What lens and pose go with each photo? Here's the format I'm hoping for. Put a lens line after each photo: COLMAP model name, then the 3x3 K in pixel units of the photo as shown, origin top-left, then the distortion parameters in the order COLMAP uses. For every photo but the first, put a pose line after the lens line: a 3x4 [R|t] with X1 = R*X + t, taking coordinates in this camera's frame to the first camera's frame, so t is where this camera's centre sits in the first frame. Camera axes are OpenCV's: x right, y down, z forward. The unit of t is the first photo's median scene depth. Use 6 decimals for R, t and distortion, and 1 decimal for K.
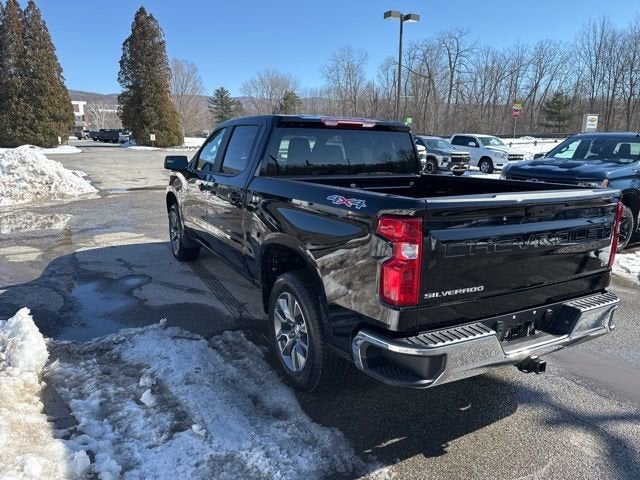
lens RADIAL K [[448.0, 0, 316.3], [0, 448.0, 241.4], [0, 0, 1]] dist [0.030363, -0.034053]
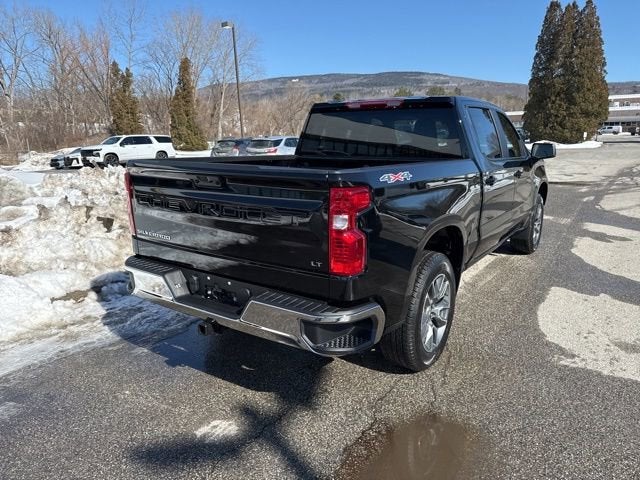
lens RADIAL K [[446.9, 0, 322.9], [0, 446.9, 240.9], [0, 0, 1]] dist [0.031351, -0.037474]
pose [[0.459737, 0.181082, -0.869397, 0.302674], [-0.176007, 0.978149, 0.110661, -0.017829], [0.870439, 0.102145, 0.481563, 0.144896]]
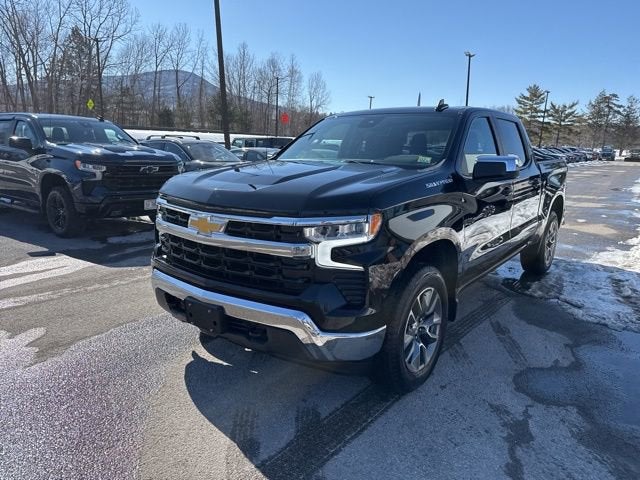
lens RADIAL K [[445.2, 0, 324.7], [0, 445.2, 243.5], [0, 0, 1]] dist [0.036957, -0.043766]
pose [[-0.406564, -0.202686, 0.890856, -0.336205], [0.178321, 0.938723, 0.294958, -0.130501], [-0.896051, 0.278778, -0.345508, 0.620955]]
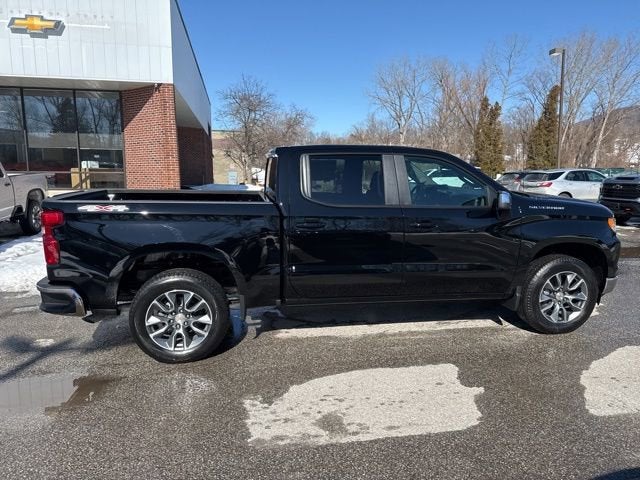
lens RADIAL K [[442.2, 0, 322.8], [0, 442.2, 244.1], [0, 0, 1]] dist [0.055080, -0.072907]
pose [[-0.298675, 0.144566, -0.943342, 0.376591], [-0.211346, 0.953898, 0.213098, -0.099625], [0.930659, 0.263019, -0.254352, 0.478718]]
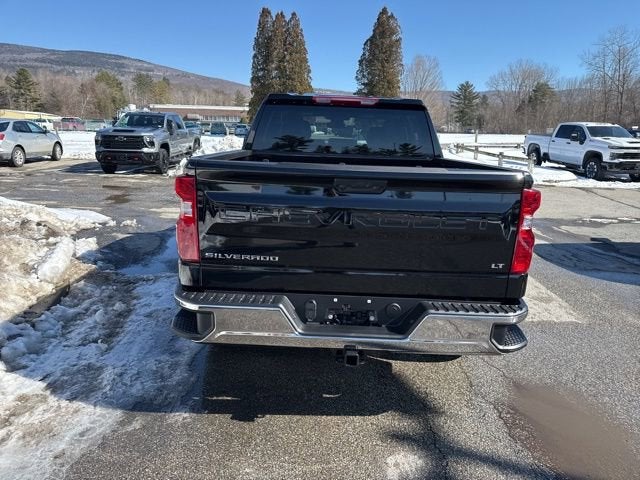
lens RADIAL K [[446.9, 0, 322.9], [0, 446.9, 240.9], [0, 0, 1]] dist [0.031351, -0.037474]
pose [[0.880731, 0.124999, -0.456825, 0.166185], [-0.120904, 0.991924, 0.038321, 0.003149], [0.457925, 0.021482, 0.888731, 0.035981]]
